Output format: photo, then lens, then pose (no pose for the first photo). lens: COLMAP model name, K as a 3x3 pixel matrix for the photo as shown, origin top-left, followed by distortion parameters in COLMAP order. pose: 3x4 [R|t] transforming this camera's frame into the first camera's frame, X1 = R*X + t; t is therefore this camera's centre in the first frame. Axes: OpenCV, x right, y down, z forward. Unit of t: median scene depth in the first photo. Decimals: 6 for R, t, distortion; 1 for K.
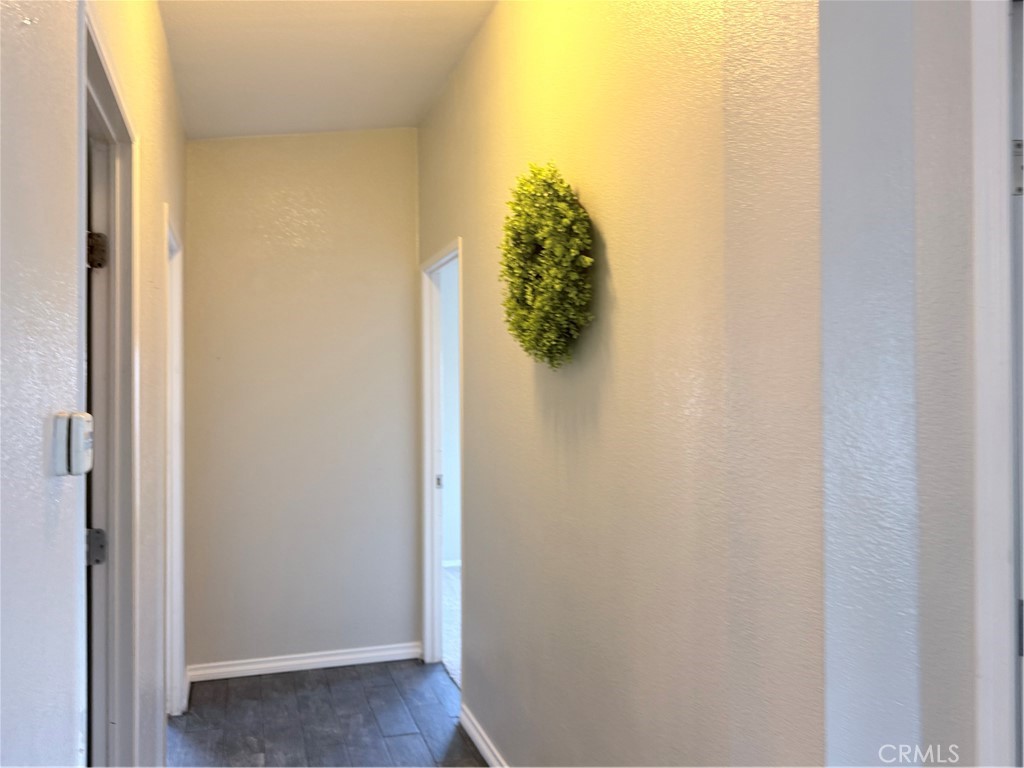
lens RADIAL K [[843.7, 0, 512.0], [0, 843.7, 384.0], [0, 0, 1]] dist [0.108819, -0.192484]
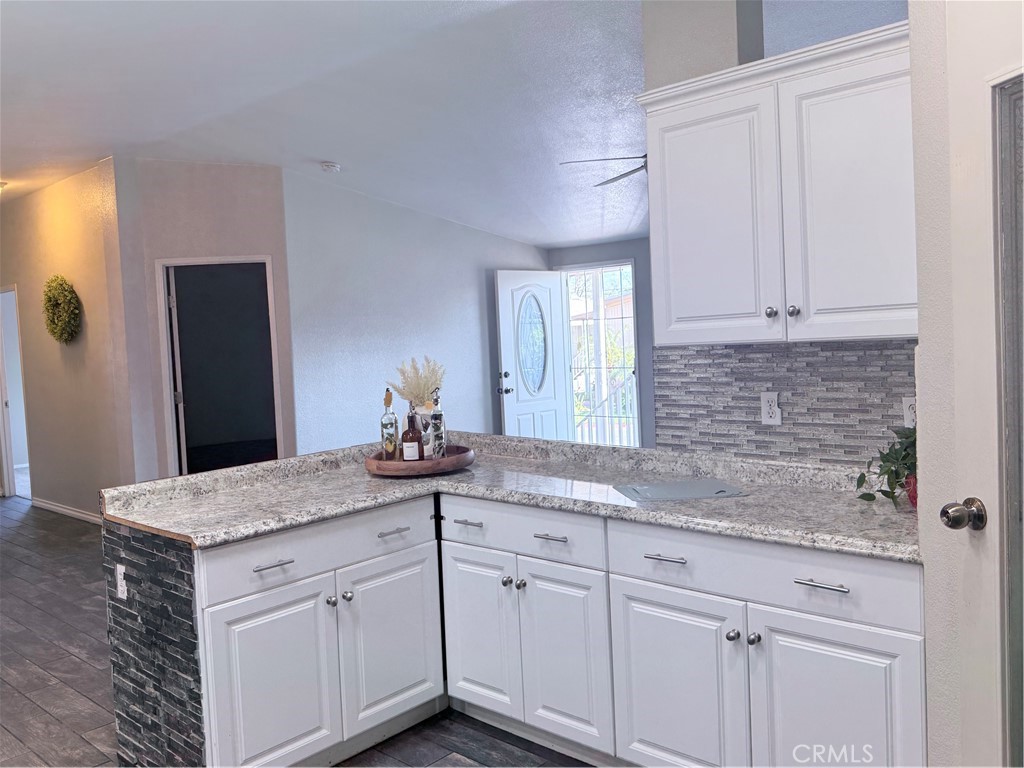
lens RADIAL K [[843.7, 0, 512.0], [0, 843.7, 384.0], [0, 0, 1]] dist [0.108819, -0.192484]
pose [[0.869128, -0.060804, 0.490835, -0.078390], [0.034439, 0.997446, 0.062579, -0.020502], [-0.493386, -0.037485, 0.869002, -2.405034]]
